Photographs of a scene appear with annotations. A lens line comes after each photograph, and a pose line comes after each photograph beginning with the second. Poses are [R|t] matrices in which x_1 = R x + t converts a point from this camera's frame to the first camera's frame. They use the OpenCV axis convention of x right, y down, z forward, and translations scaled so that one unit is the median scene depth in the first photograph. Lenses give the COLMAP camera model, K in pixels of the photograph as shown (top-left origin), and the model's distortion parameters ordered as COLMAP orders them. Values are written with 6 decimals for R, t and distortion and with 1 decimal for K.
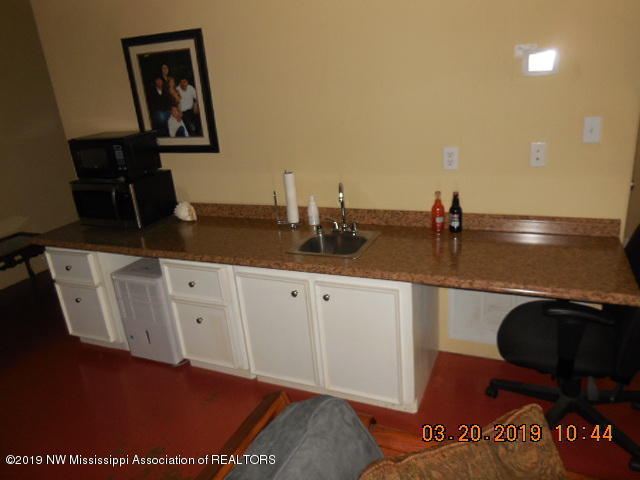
lens RADIAL K [[472.0, 0, 320.7], [0, 472.0, 239.5], [0, 0, 1]] dist [-0.013141, 0.005536]
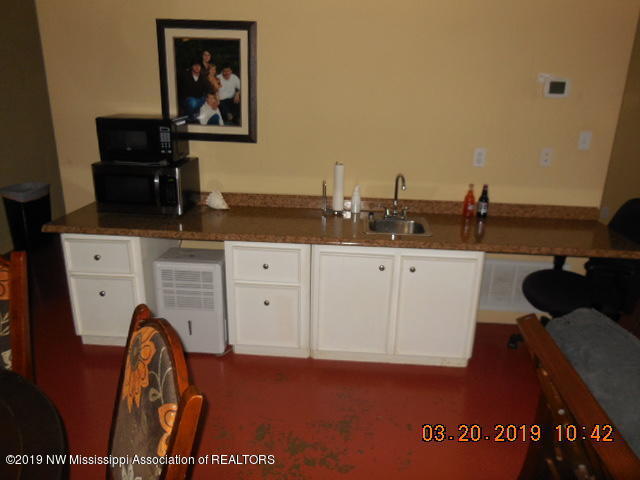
lens RADIAL K [[472.0, 0, 315.3], [0, 472.0, 240.2], [0, 0, 1]] dist [-0.013141, 0.005536]
pose [[0.936730, -0.003026, 0.350040, -0.471953], [0.016377, 0.999247, -0.035188, 0.067721], [-0.349670, 0.038695, 0.936073, 0.001584]]
